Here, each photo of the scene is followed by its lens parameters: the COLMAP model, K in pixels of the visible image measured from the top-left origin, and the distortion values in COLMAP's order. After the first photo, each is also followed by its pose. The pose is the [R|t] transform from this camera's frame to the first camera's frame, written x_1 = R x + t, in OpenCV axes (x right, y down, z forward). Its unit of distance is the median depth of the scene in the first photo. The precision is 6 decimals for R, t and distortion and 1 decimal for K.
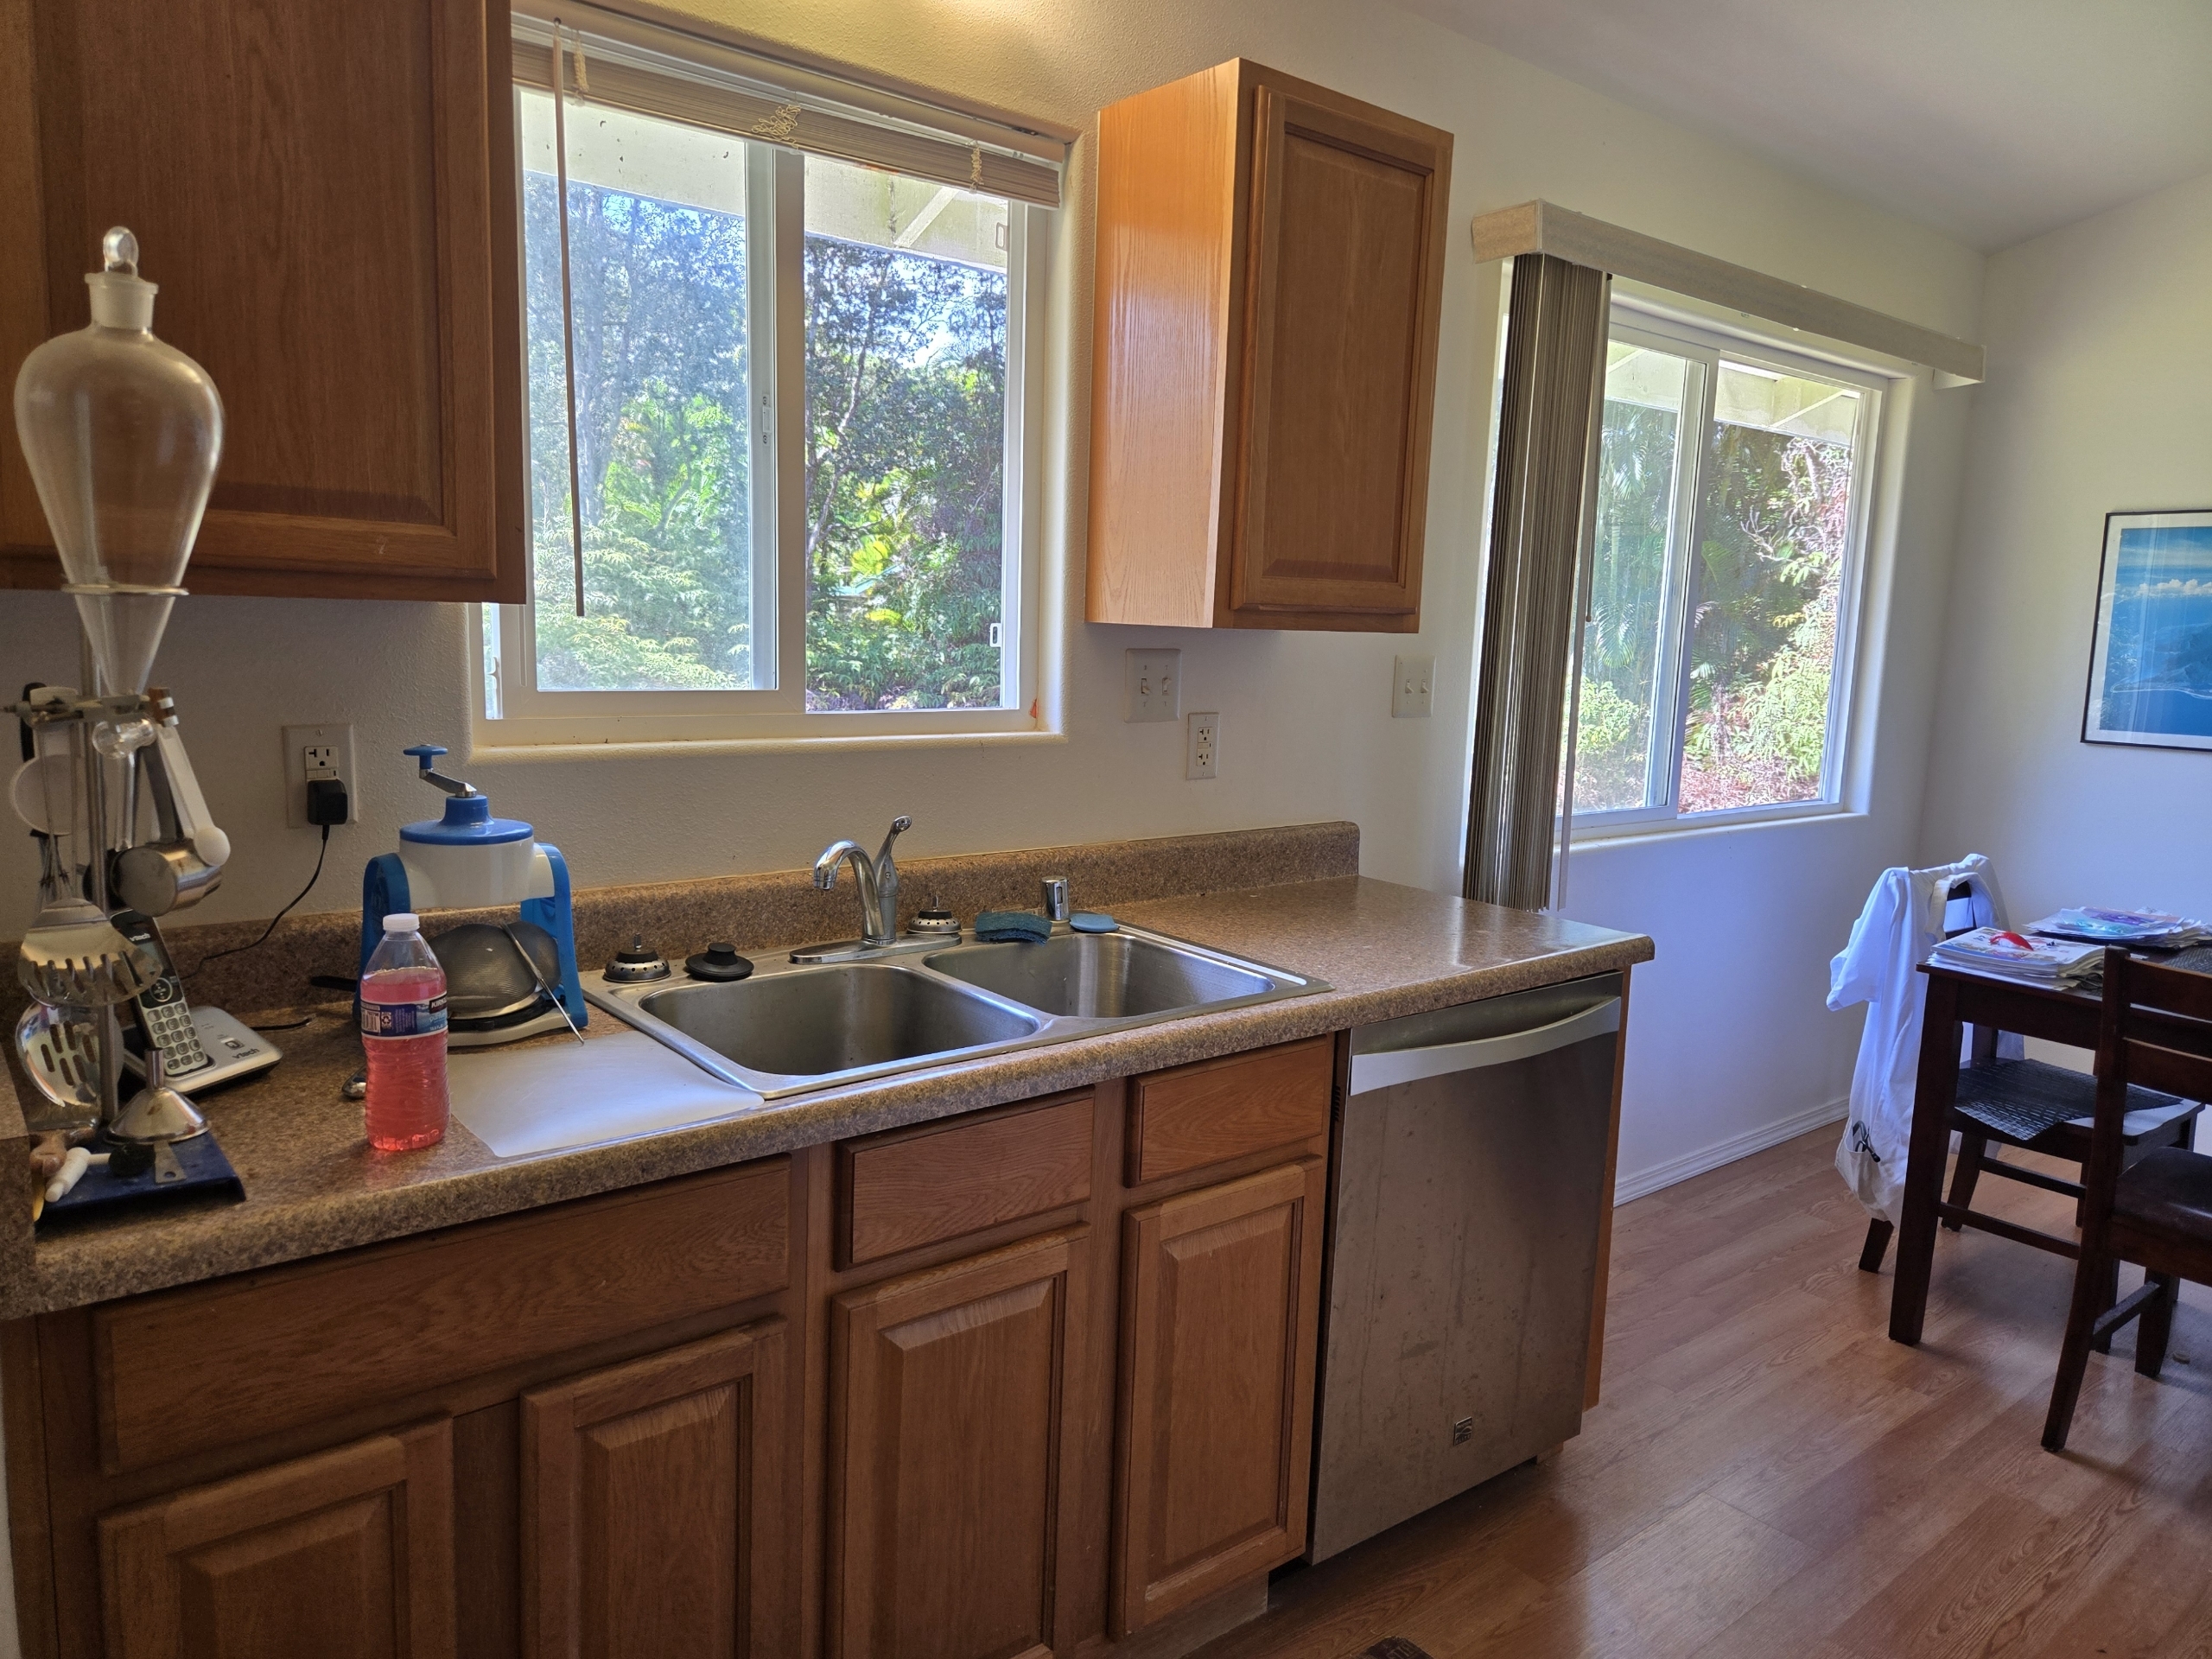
lens RADIAL K [[1490.4, 0, 1113.5], [0, 1490.4, 807.7], [0, 0, 1]] dist [0.068964, -0.002610]
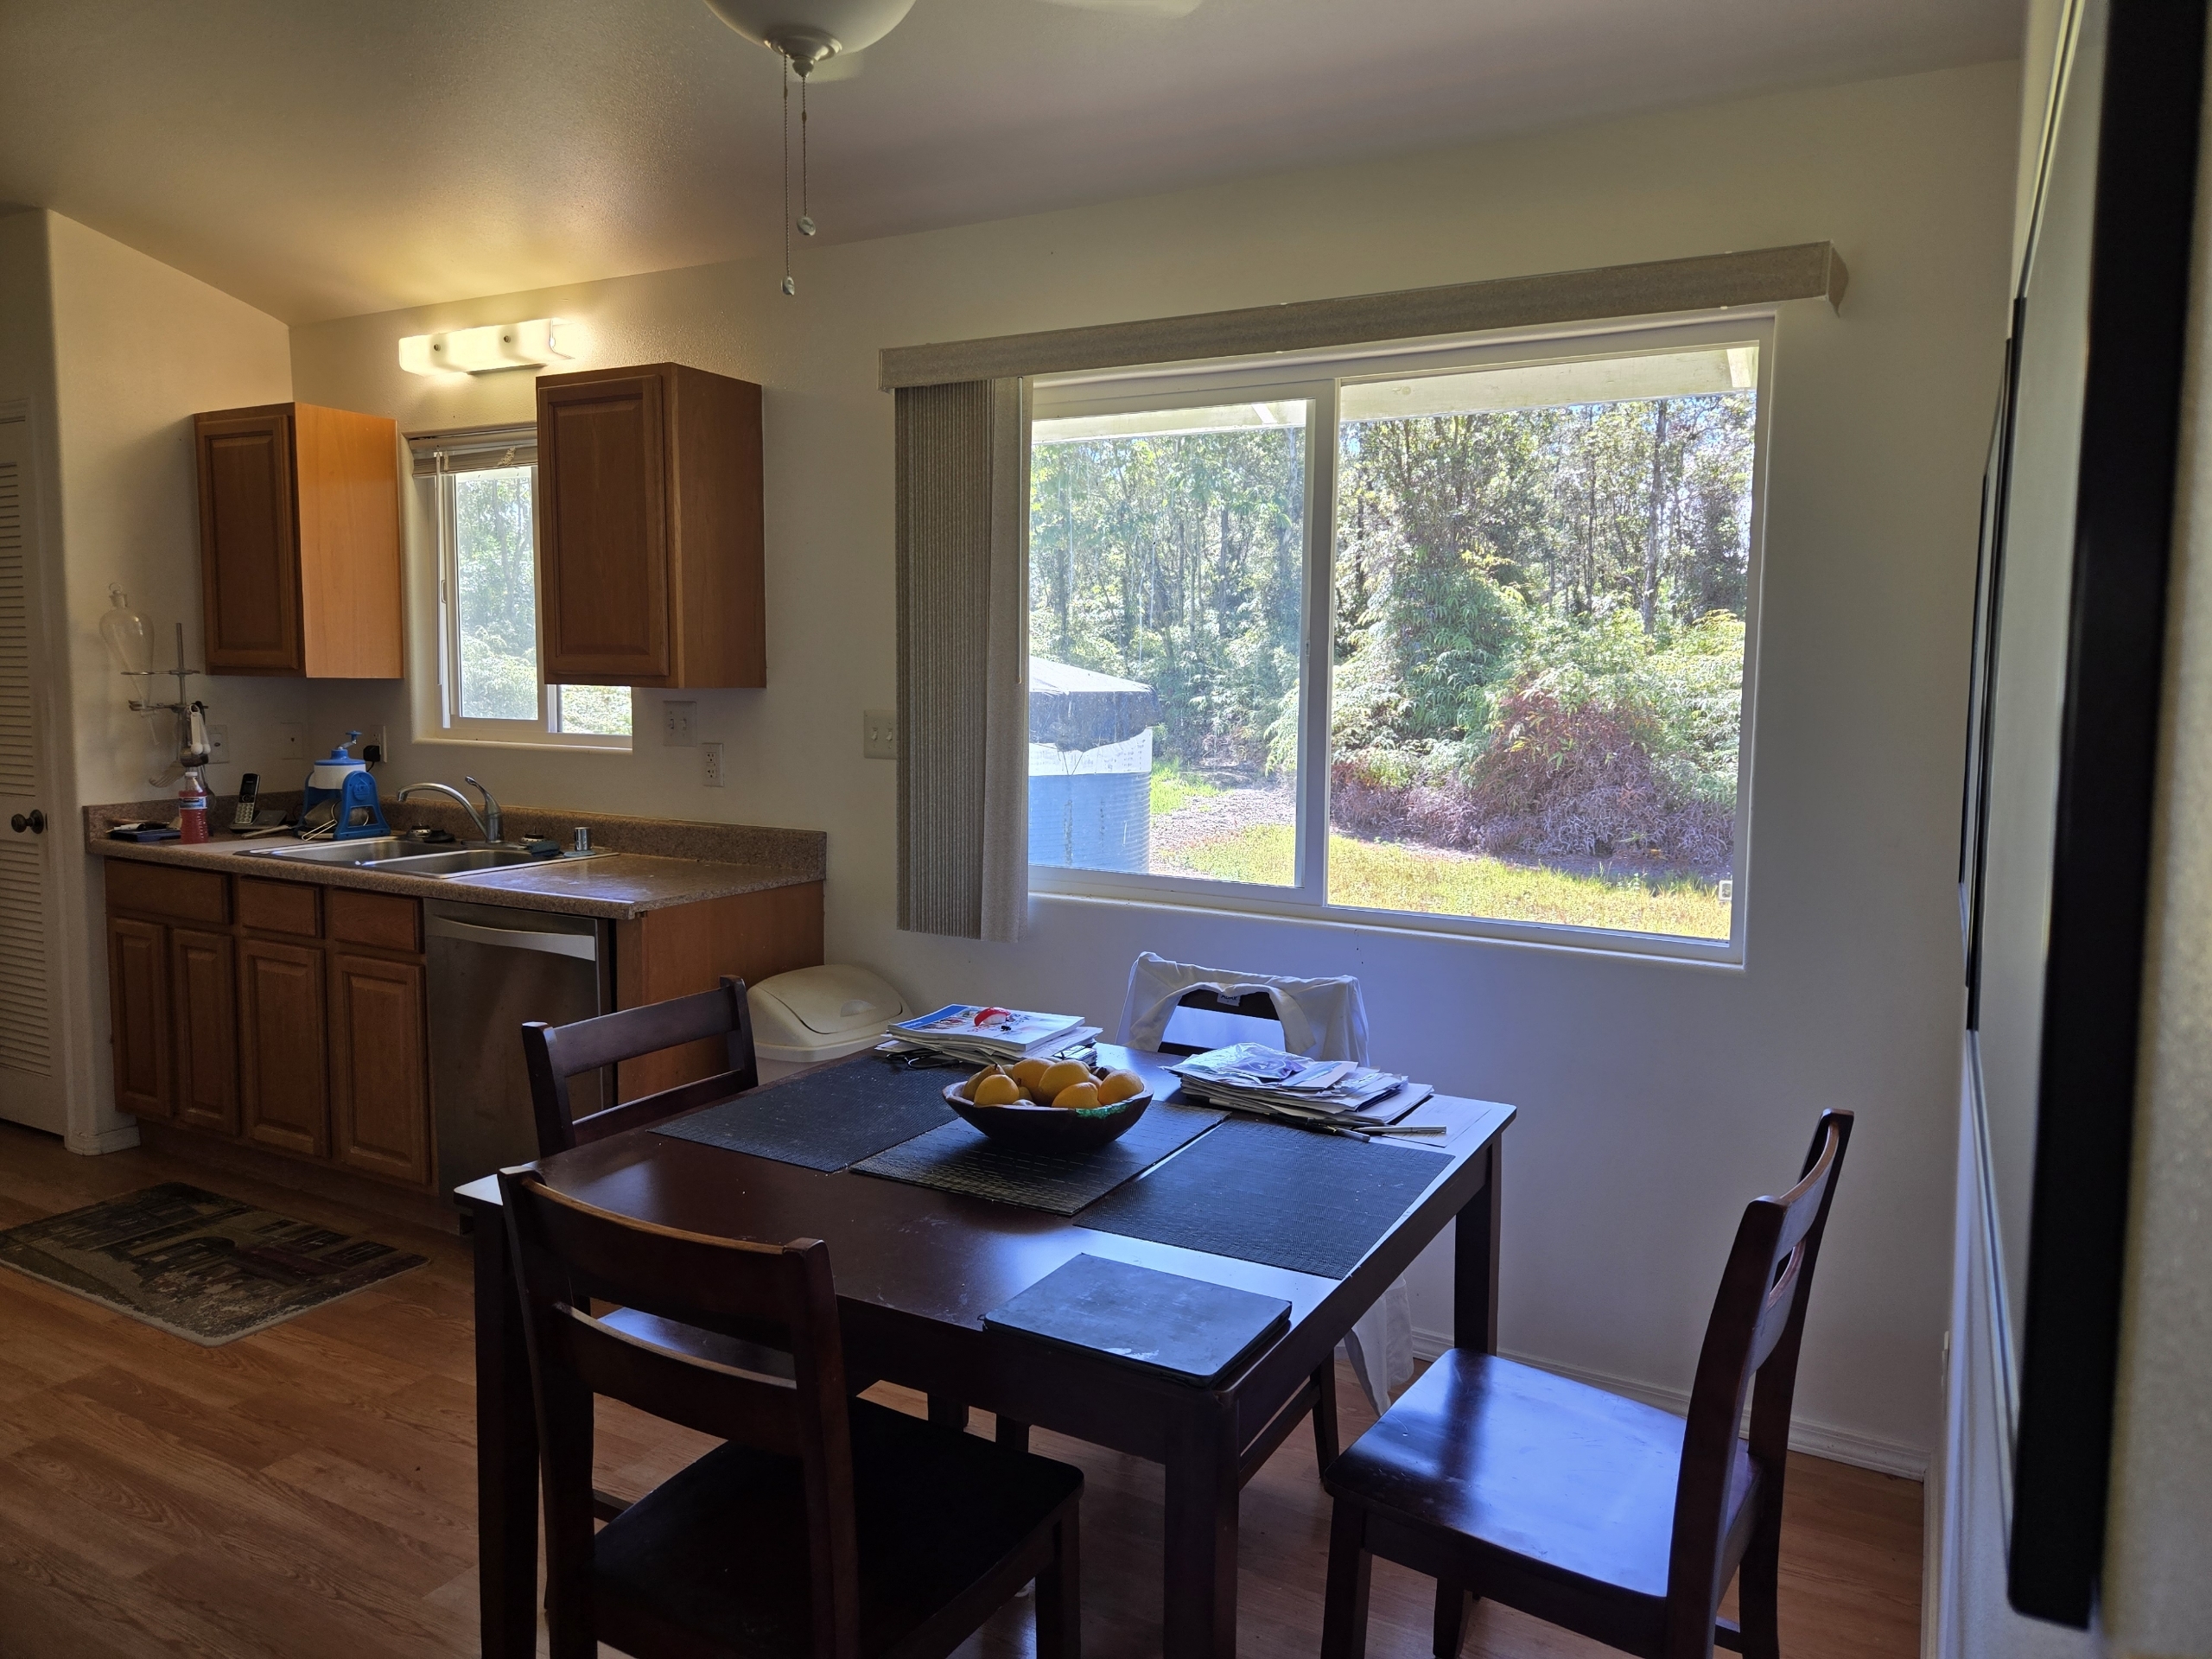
lens RADIAL K [[1490.4, 0, 1113.5], [0, 1490.4, 807.7], [0, 0, 1]] dist [0.068964, -0.002610]
pose [[0.364203, 0.053526, -0.929780, 1.643111], [-0.124919, 0.992133, 0.008184, -0.062351], [0.922904, 0.113167, 0.368025, 0.819301]]
